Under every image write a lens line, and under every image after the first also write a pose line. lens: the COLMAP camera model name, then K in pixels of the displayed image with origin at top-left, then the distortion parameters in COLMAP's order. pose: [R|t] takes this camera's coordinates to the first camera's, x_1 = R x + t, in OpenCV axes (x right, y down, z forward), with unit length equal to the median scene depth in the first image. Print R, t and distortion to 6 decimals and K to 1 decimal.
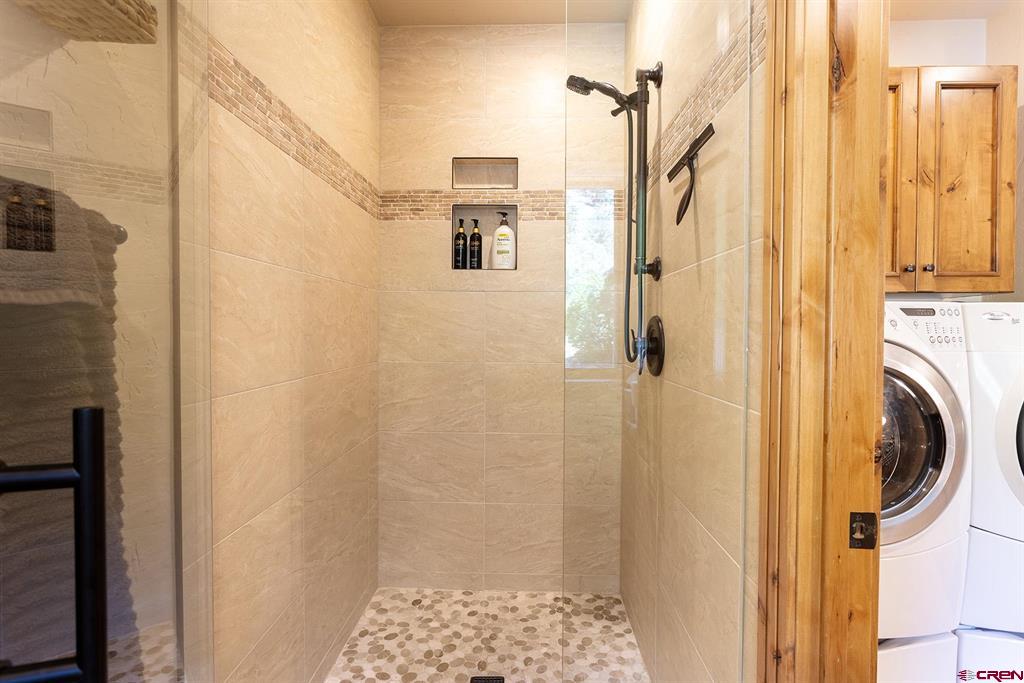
lens RADIAL K [[496.9, 0, 512.0], [0, 496.9, 341.5], [0, 0, 1]] dist [-0.000135, 0.000201]
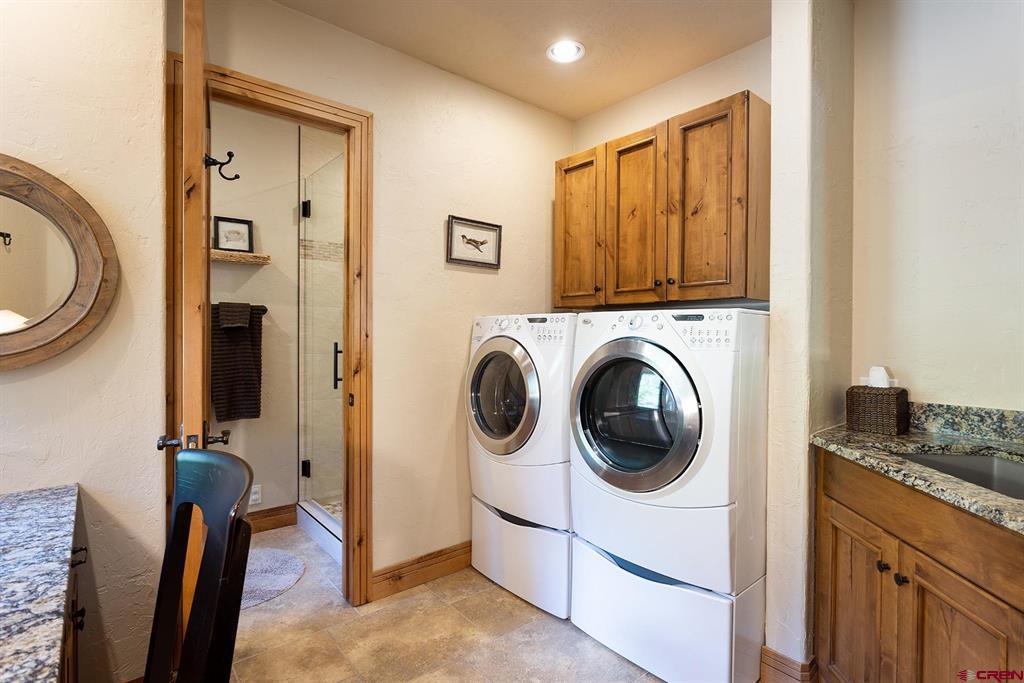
lens RADIAL K [[496.9, 0, 512.0], [0, 496.9, 341.5], [0, 0, 1]] dist [-0.000135, 0.000201]
pose [[0.675236, 0.005232, -0.737583, 1.460513], [-0.020936, 0.999708, -0.012075, 0.020658], [0.737305, 0.023595, 0.675148, -0.101337]]
